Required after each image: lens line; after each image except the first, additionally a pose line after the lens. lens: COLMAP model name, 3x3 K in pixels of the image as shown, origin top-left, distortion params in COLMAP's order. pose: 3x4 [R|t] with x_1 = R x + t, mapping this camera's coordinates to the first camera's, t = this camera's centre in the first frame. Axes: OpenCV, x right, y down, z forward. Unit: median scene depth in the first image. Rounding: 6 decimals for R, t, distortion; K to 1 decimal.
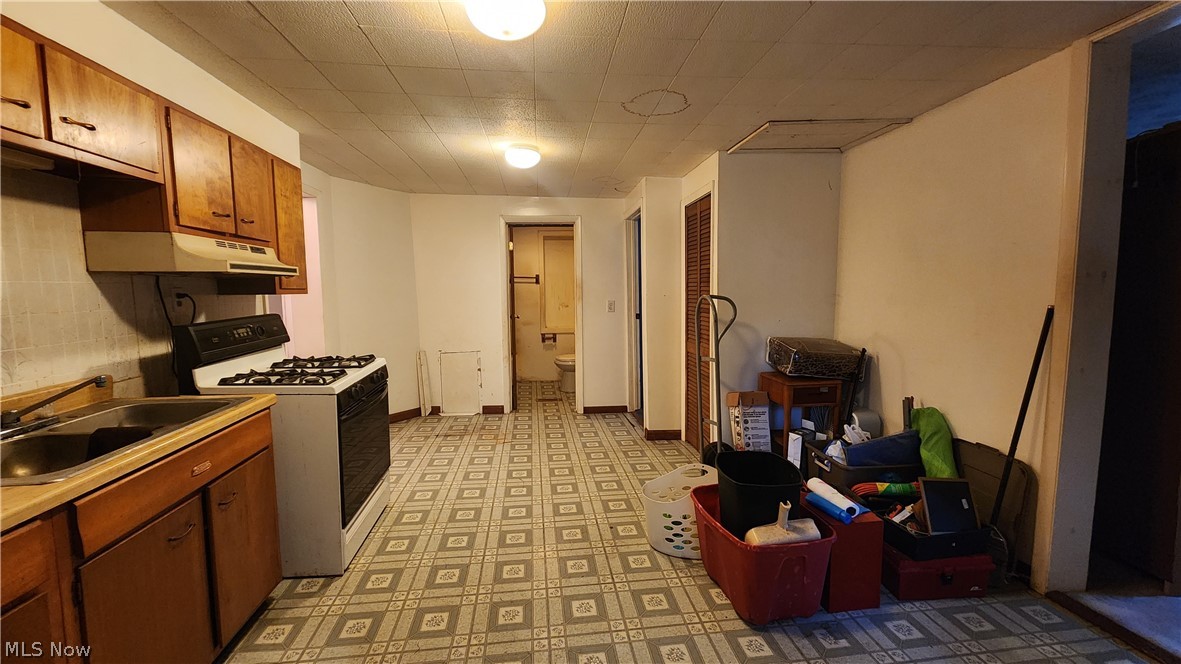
lens RADIAL K [[489.2, 0, 591.6], [0, 489.2, 329.0], [0, 0, 1]] dist [-0.004248, -0.000280]
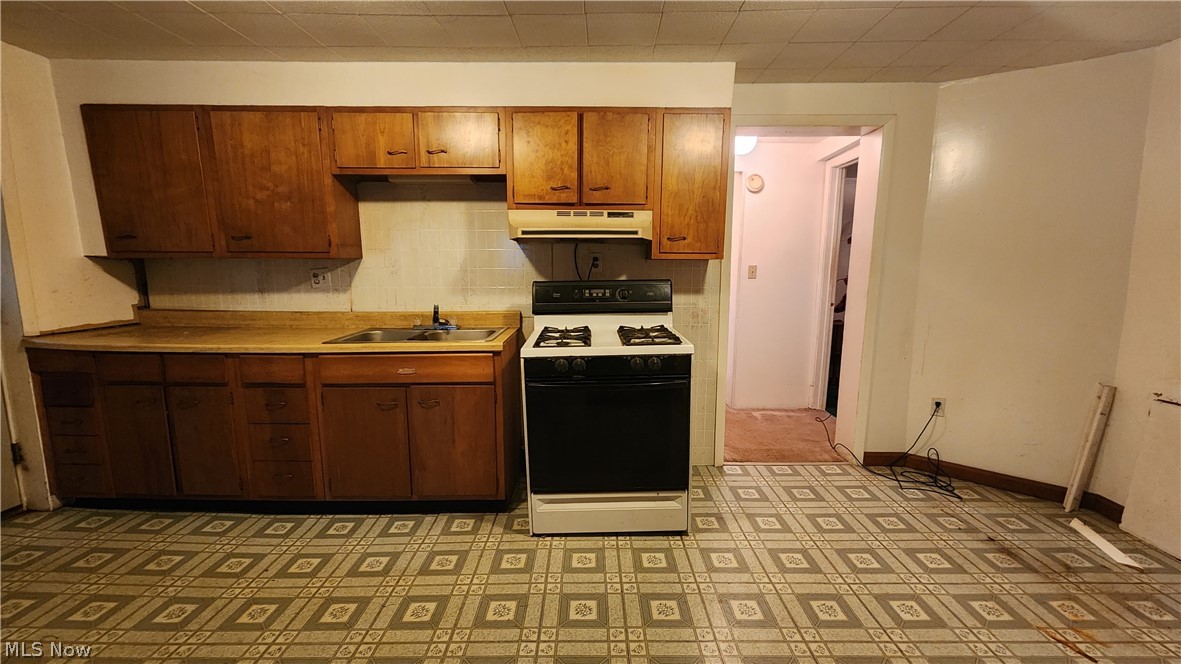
lens RADIAL K [[489.2, 0, 593.3], [0, 489.2, 334.1], [0, 0, 1]] dist [-0.004248, -0.000280]
pose [[-0.115854, 0.151649, -0.981621, 0.389383], [-0.089712, 0.982639, 0.162394, -0.081055], [0.989207, 0.106877, -0.100238, 1.128306]]
